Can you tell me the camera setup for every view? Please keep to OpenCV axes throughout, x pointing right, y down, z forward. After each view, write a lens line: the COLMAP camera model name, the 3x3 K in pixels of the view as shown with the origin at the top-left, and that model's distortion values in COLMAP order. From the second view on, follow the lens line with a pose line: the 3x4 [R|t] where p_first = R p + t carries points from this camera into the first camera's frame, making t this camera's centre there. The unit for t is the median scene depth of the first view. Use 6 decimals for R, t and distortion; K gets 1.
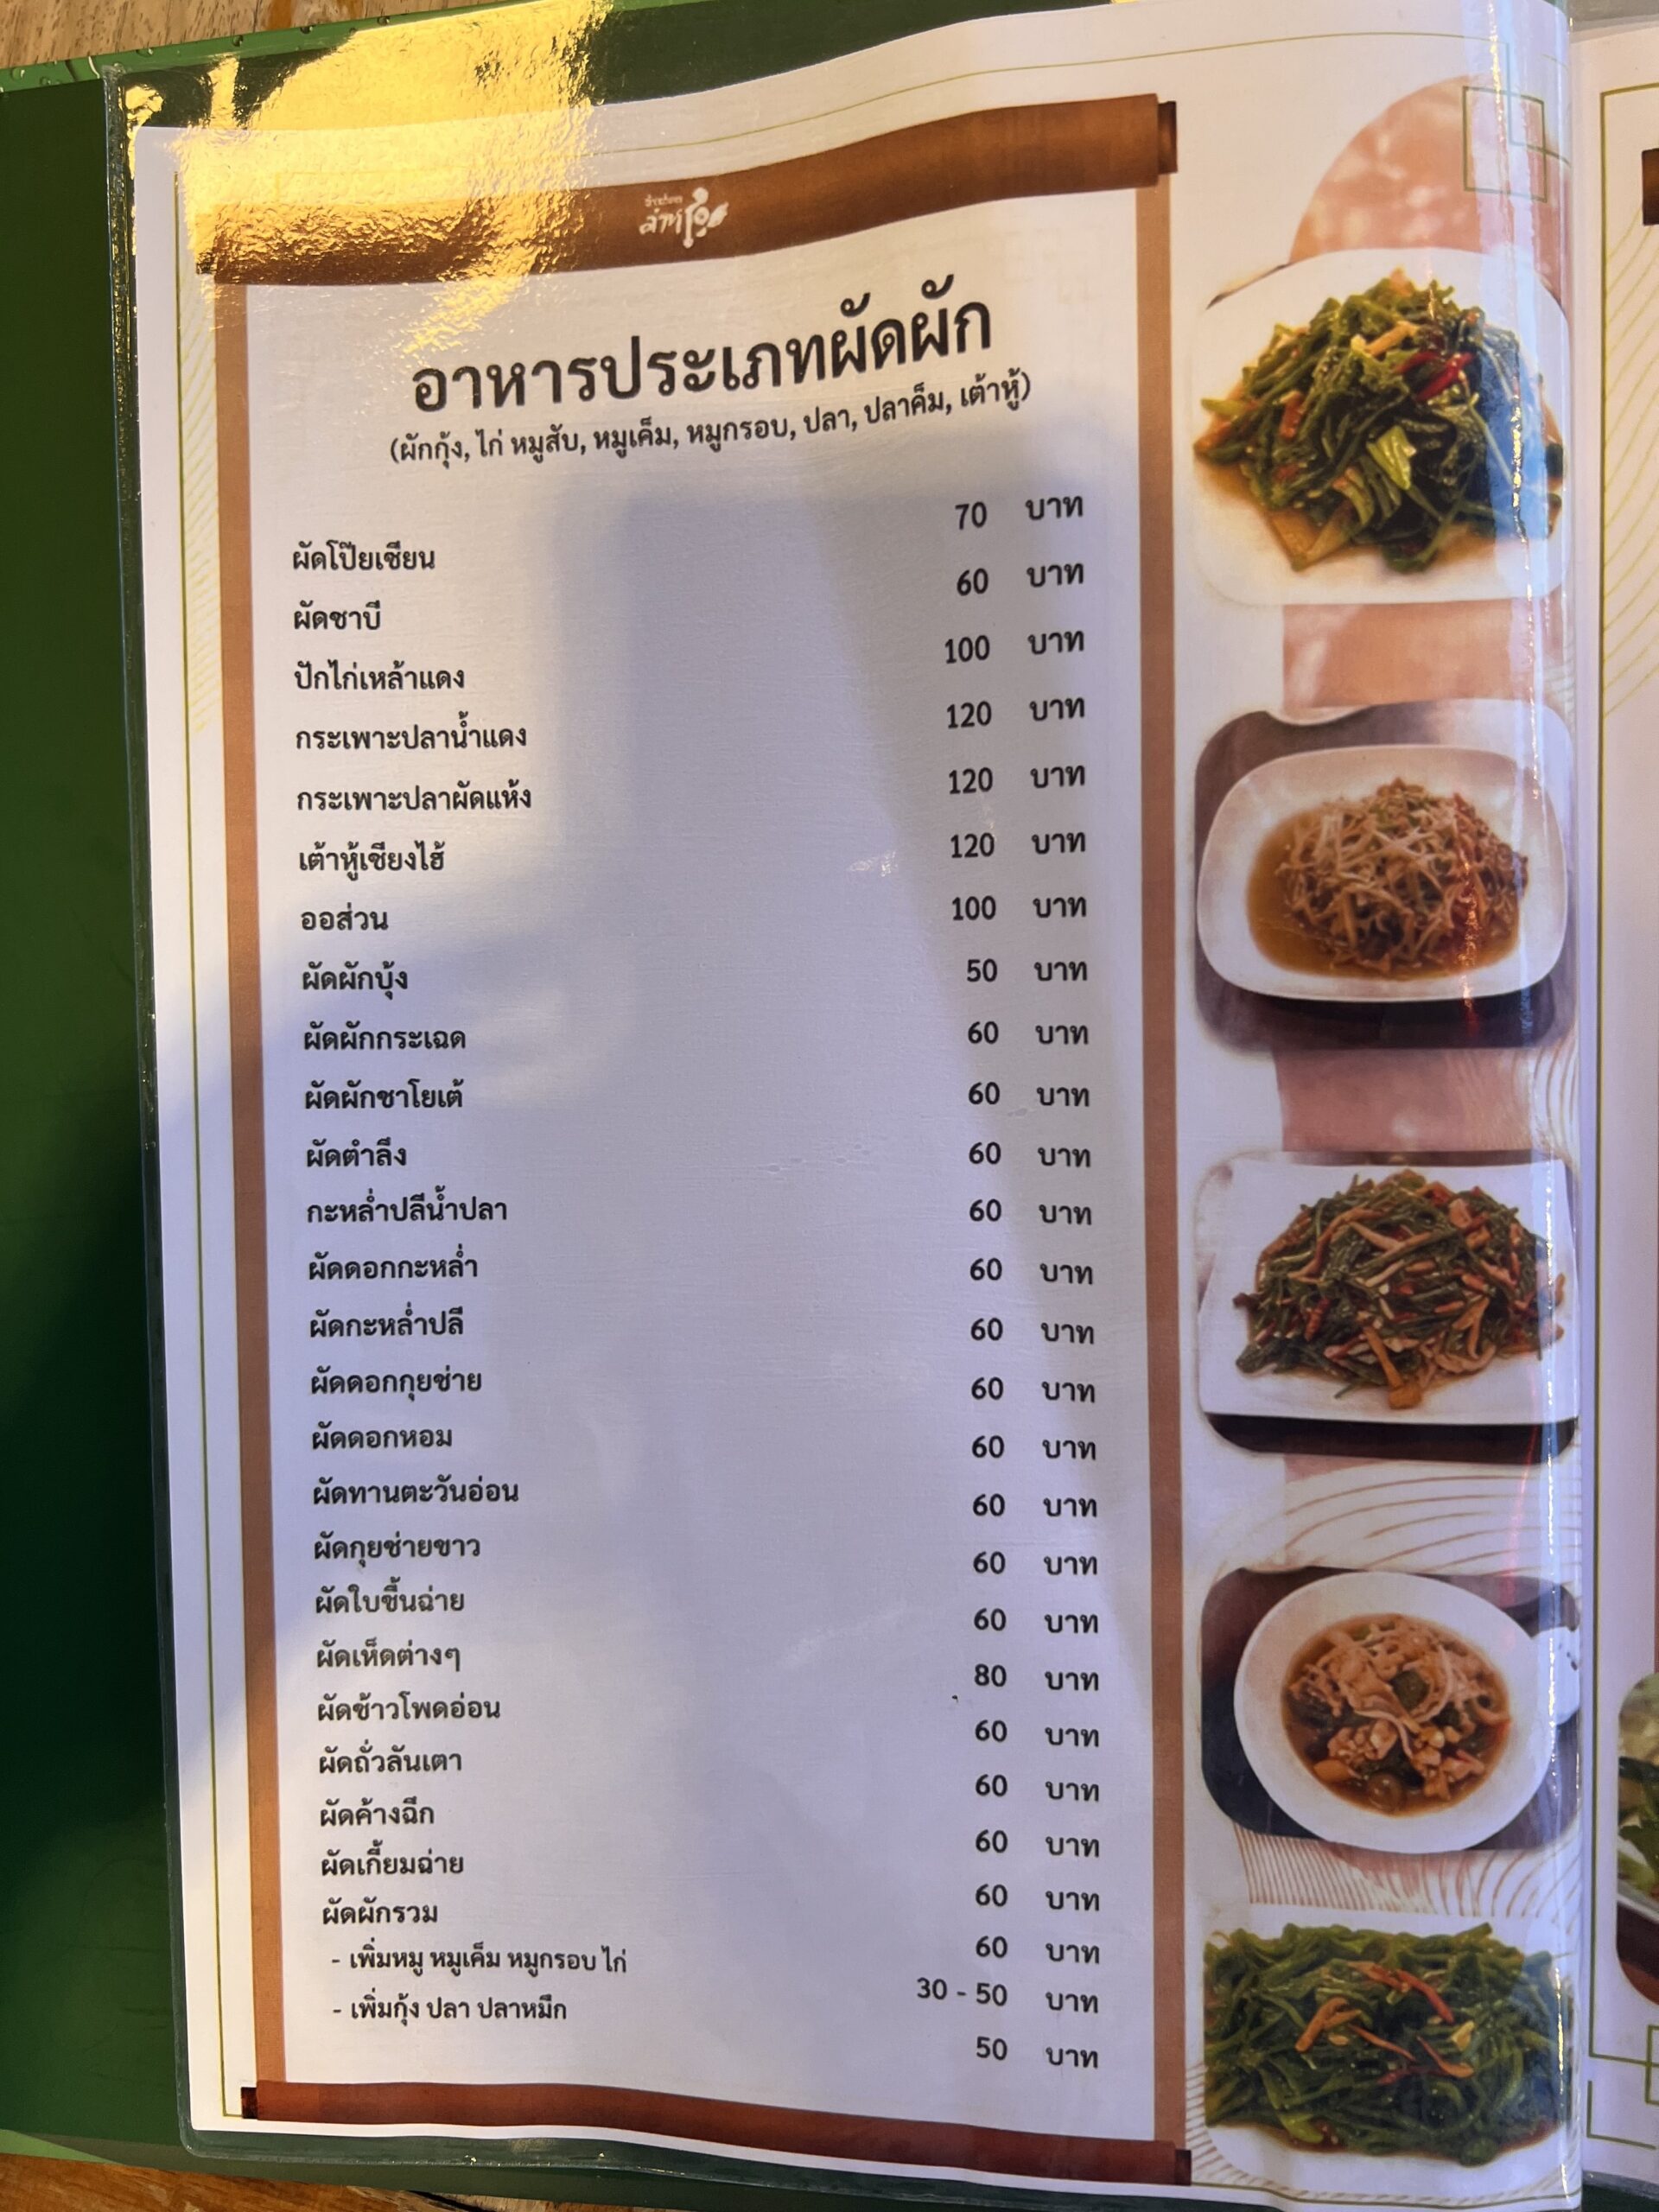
lens RADIAL K [[1853.6, 0, 834.2], [0, 1853.6, 1058.3], [0, 0, 1]] dist [0.090087, -0.160751]
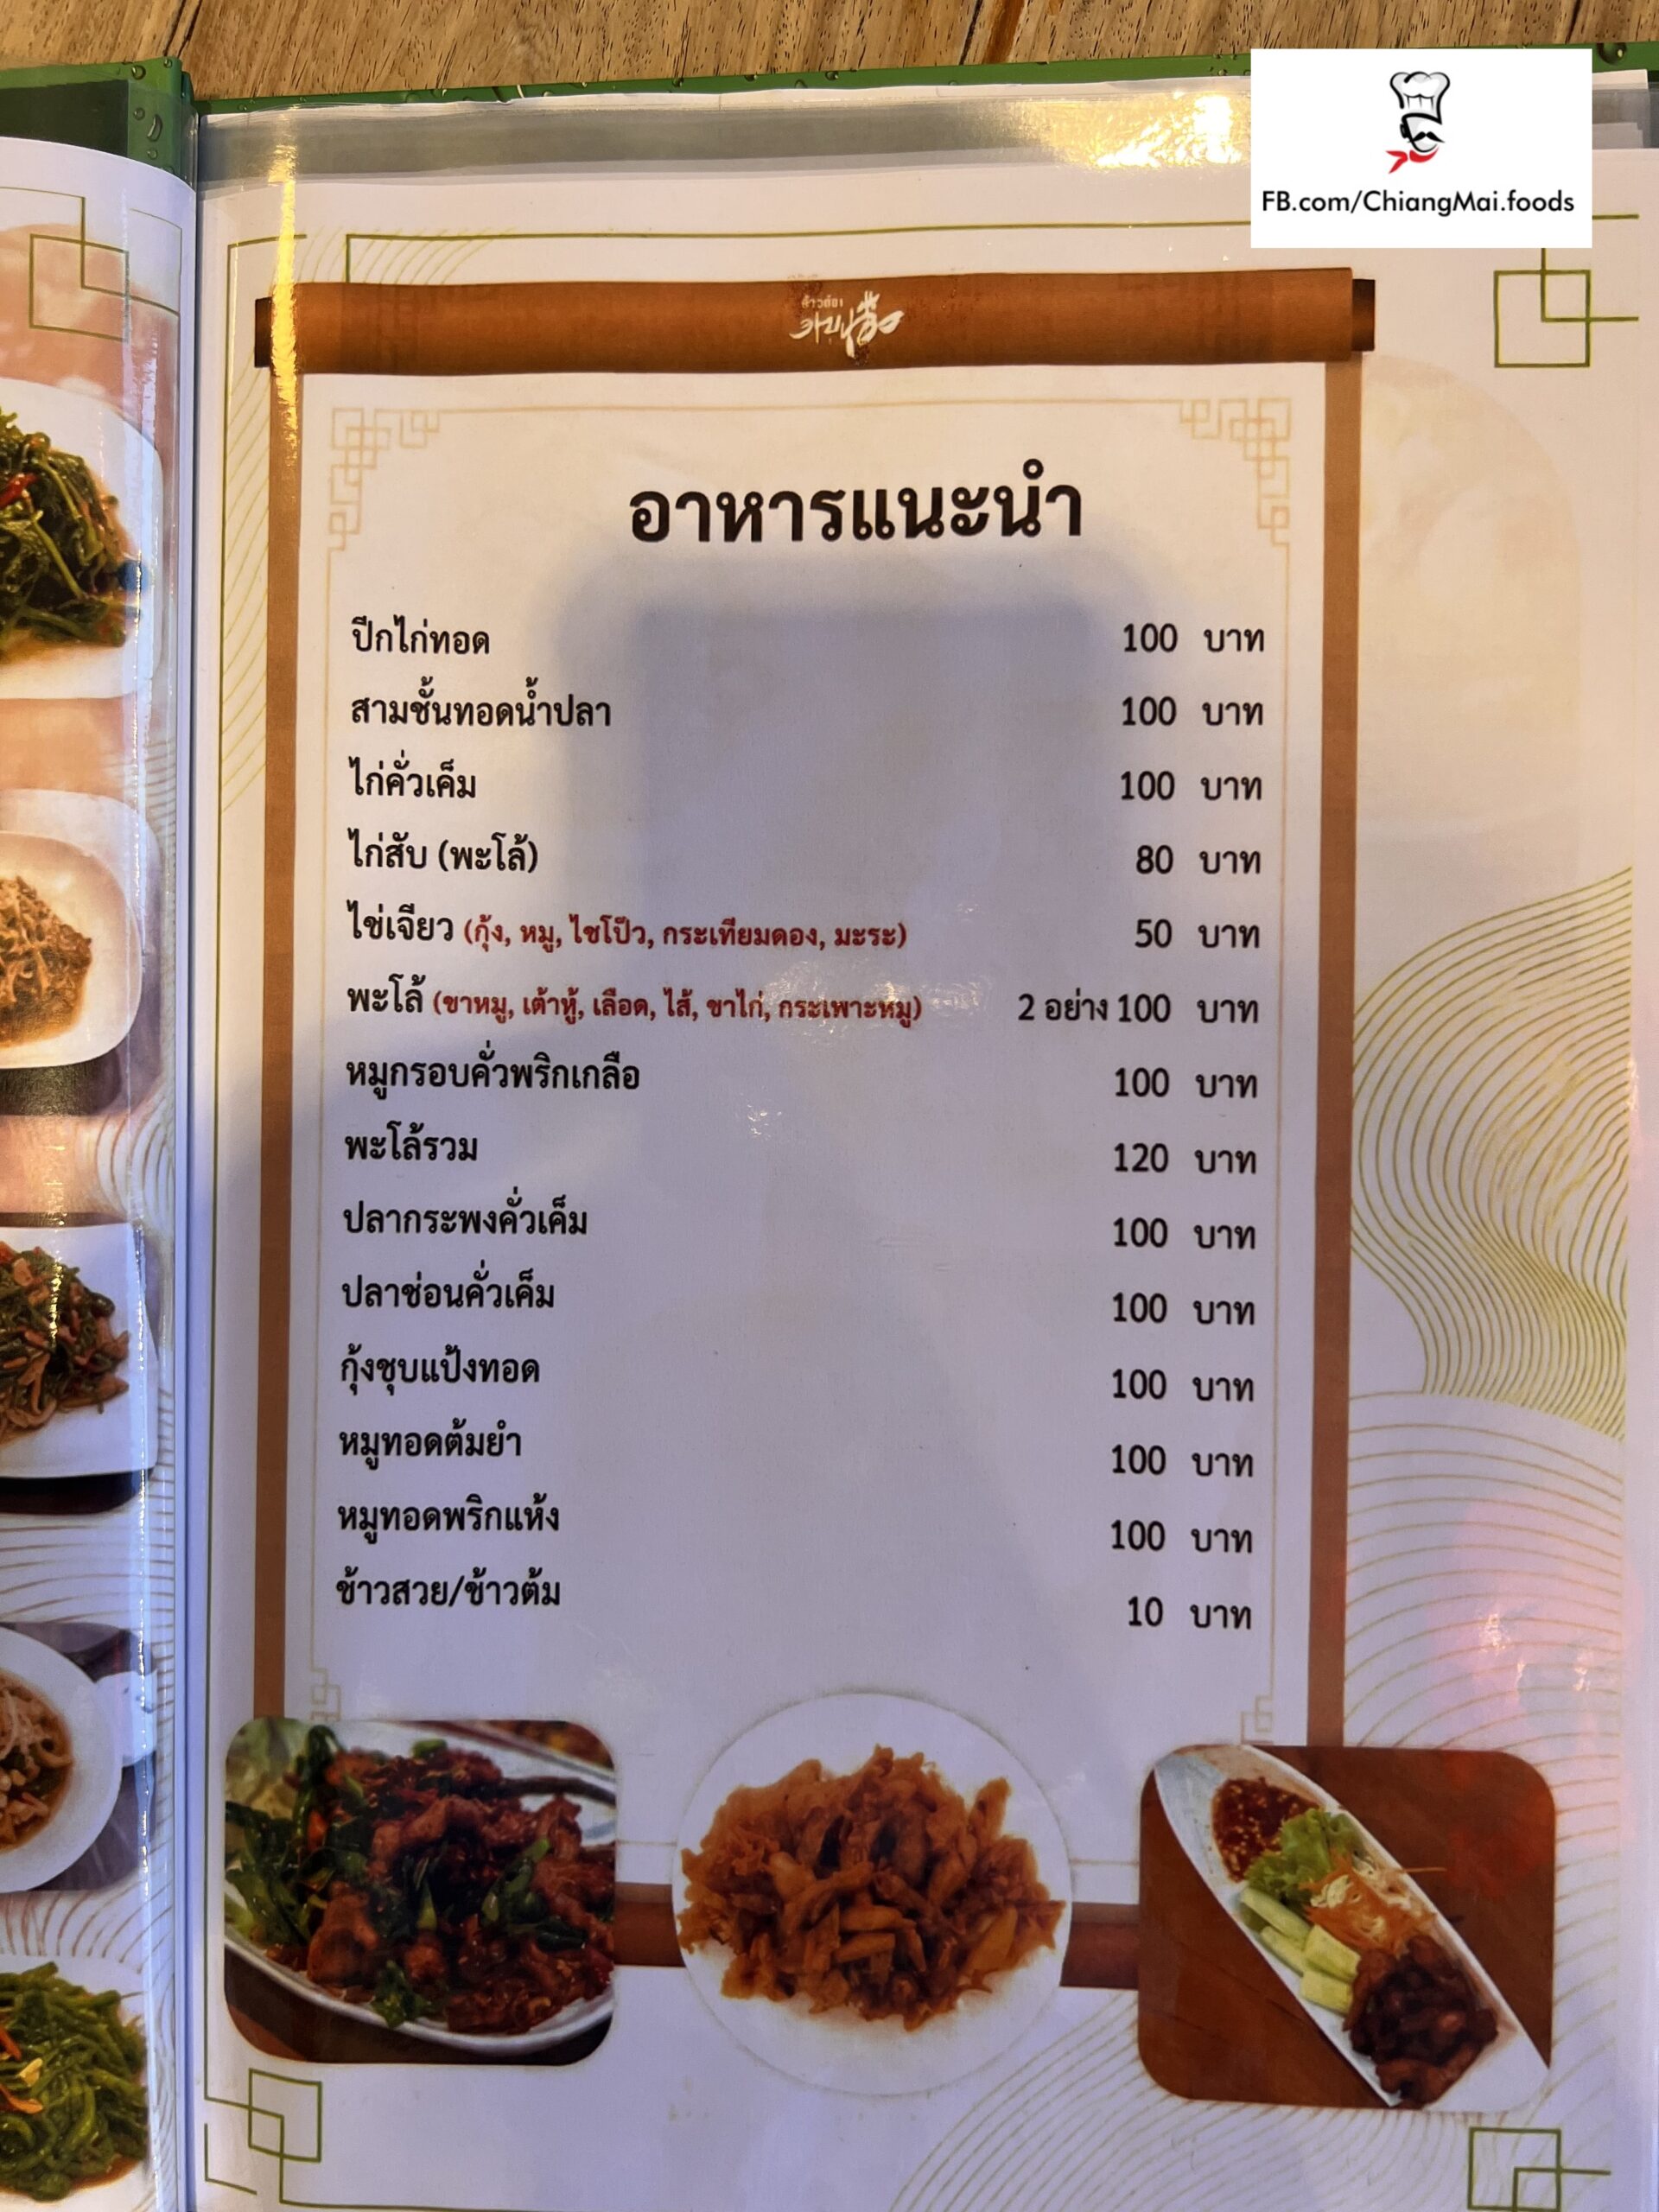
lens RADIAL K [[1853.6, 0, 834.2], [0, 1853.6, 1058.3], [0, 0, 1]] dist [0.090087, -0.160751]
pose [[0.996628, 0.023274, 0.078677, 0.690221], [-0.018610, 0.998055, -0.059496, 0.016427], [-0.079909, 0.057831, 0.995123, -0.092389]]
